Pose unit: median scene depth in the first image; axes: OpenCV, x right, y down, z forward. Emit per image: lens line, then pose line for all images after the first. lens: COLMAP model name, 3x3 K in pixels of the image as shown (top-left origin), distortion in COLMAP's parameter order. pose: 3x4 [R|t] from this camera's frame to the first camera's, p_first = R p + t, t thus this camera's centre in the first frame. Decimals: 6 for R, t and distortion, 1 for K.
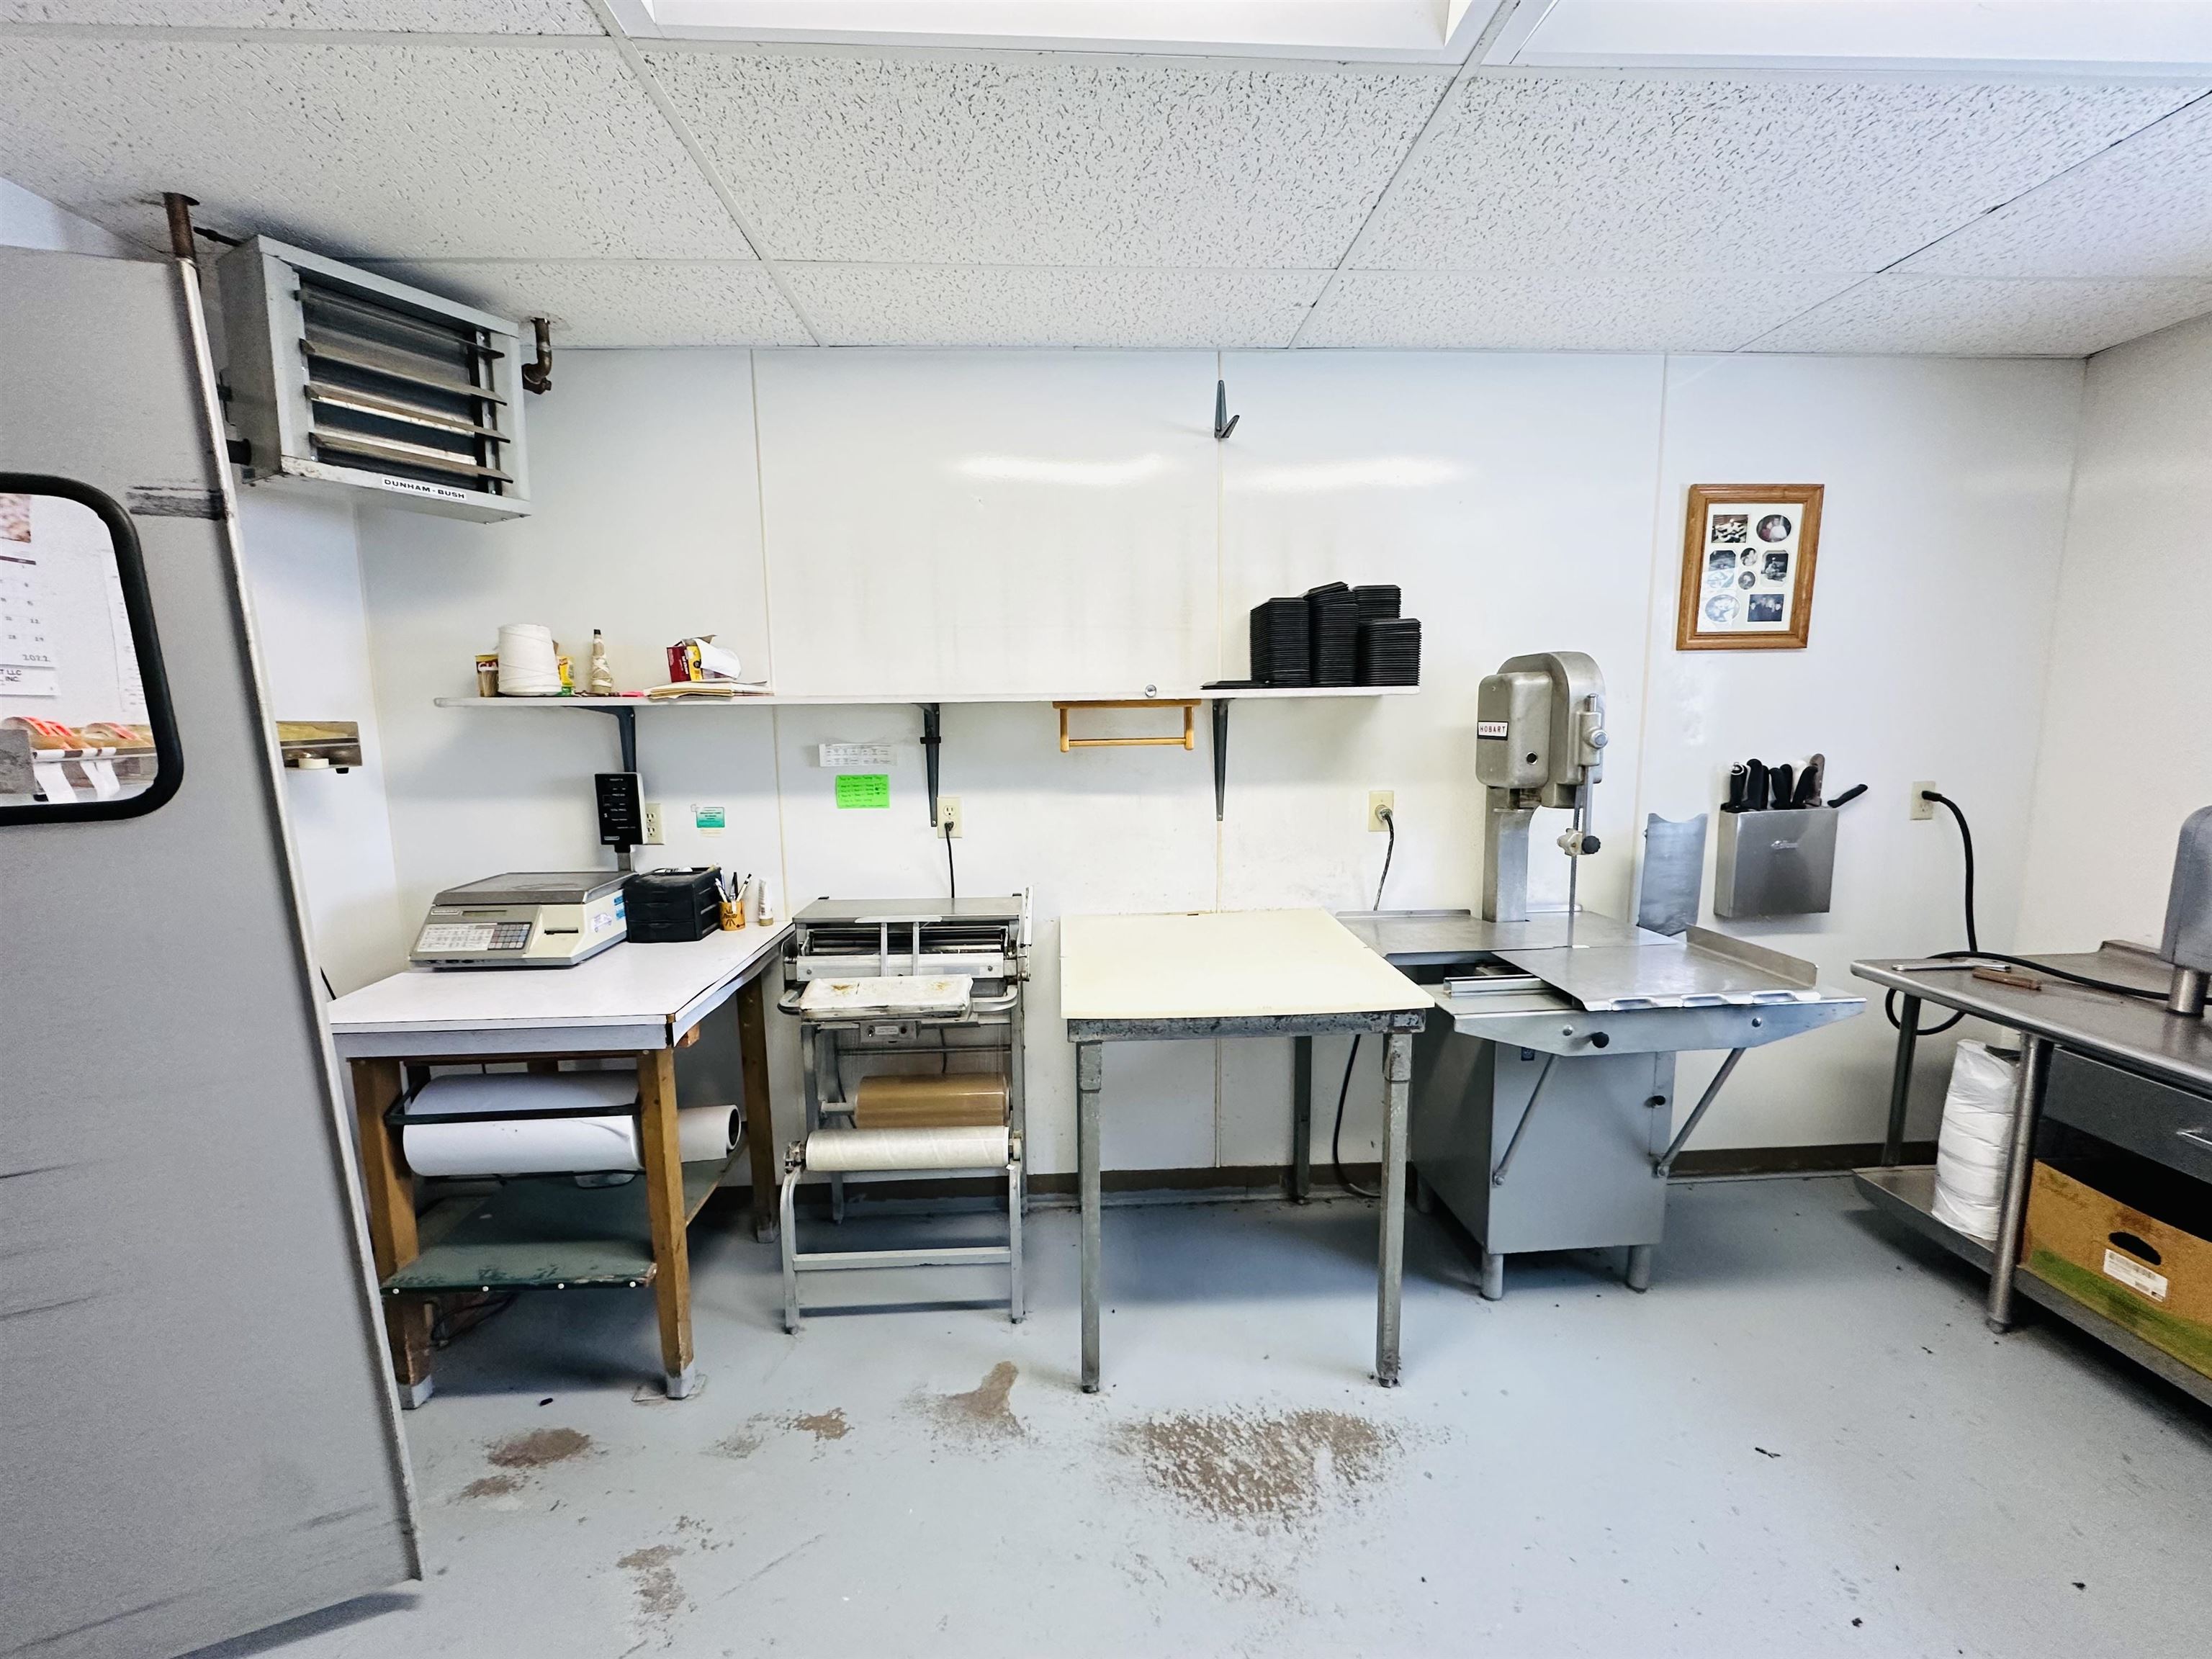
lens RADIAL K [[872.4, 0, 1108.9], [0, 872.4, 832.7], [0, 0, 1]] dist [-0.002006, -0.000015]
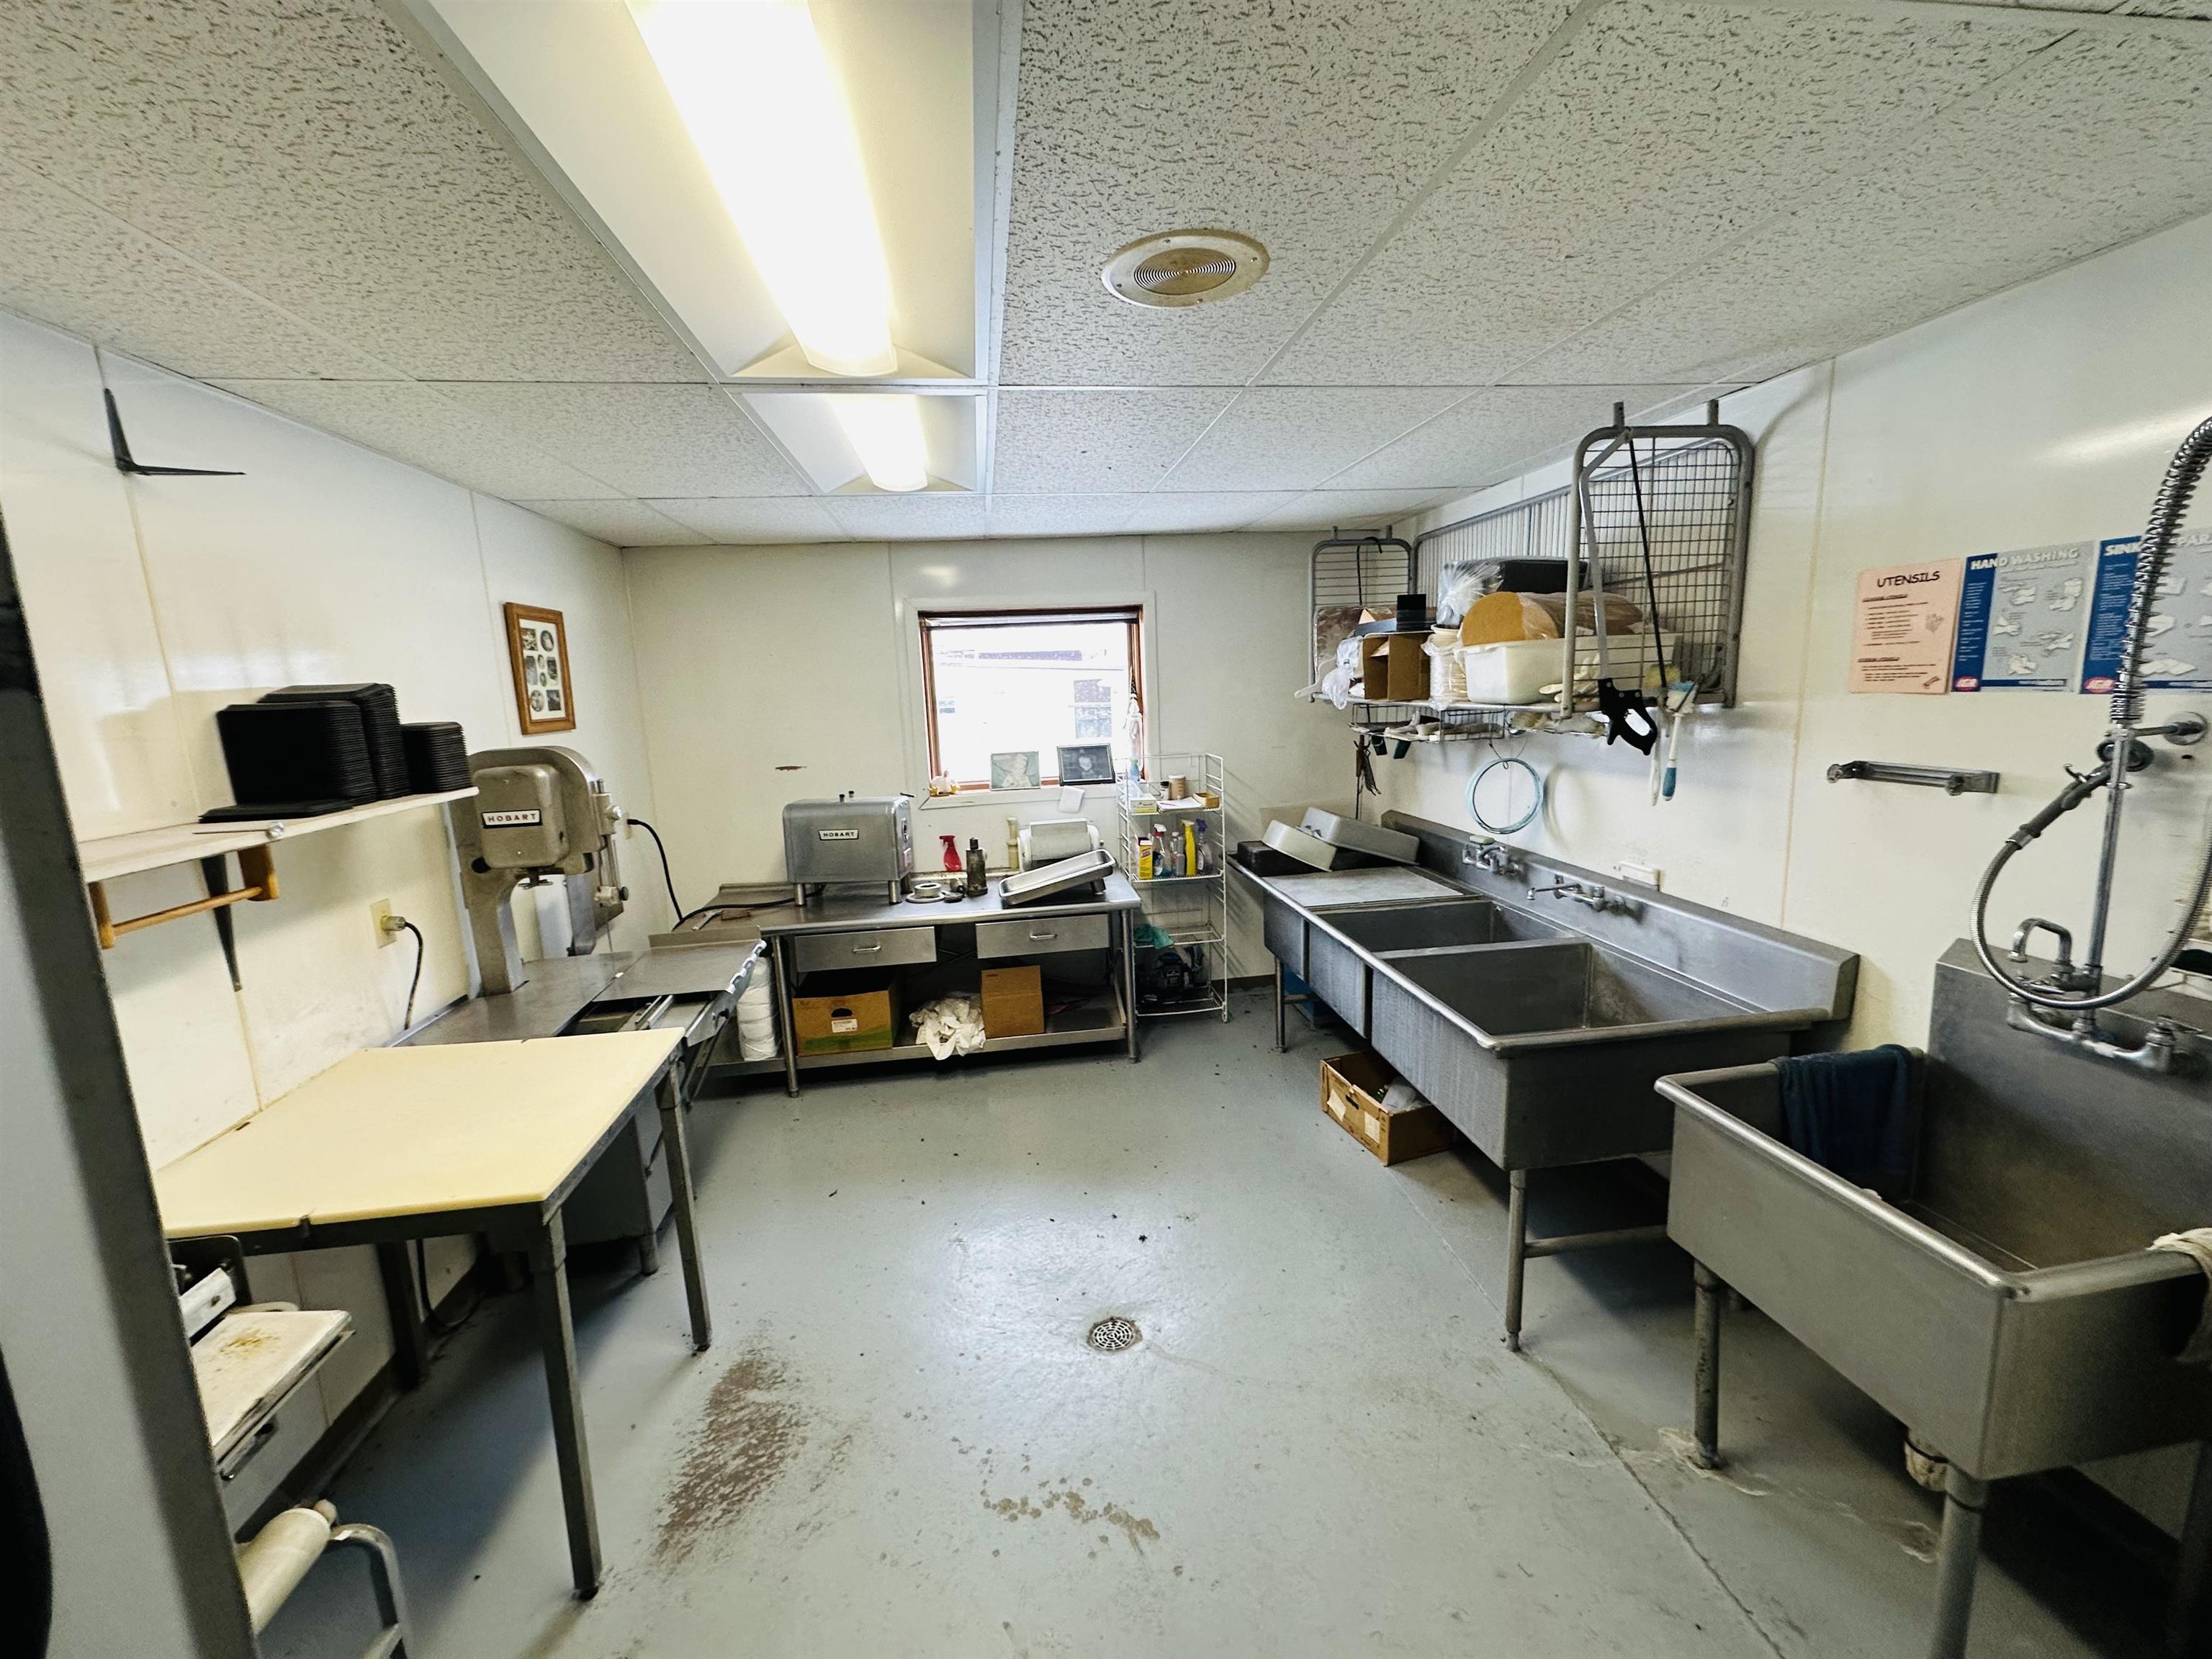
lens RADIAL K [[872.4, 0, 1109.9], [0, 872.4, 824.9], [0, 0, 1]] dist [-0.002006, -0.000015]
pose [[-0.092354, -0.146032, 0.984959, -0.890855], [0.174804, 0.971447, 0.160419, -0.191625], [-0.980262, 0.186990, -0.064190, 0.408395]]
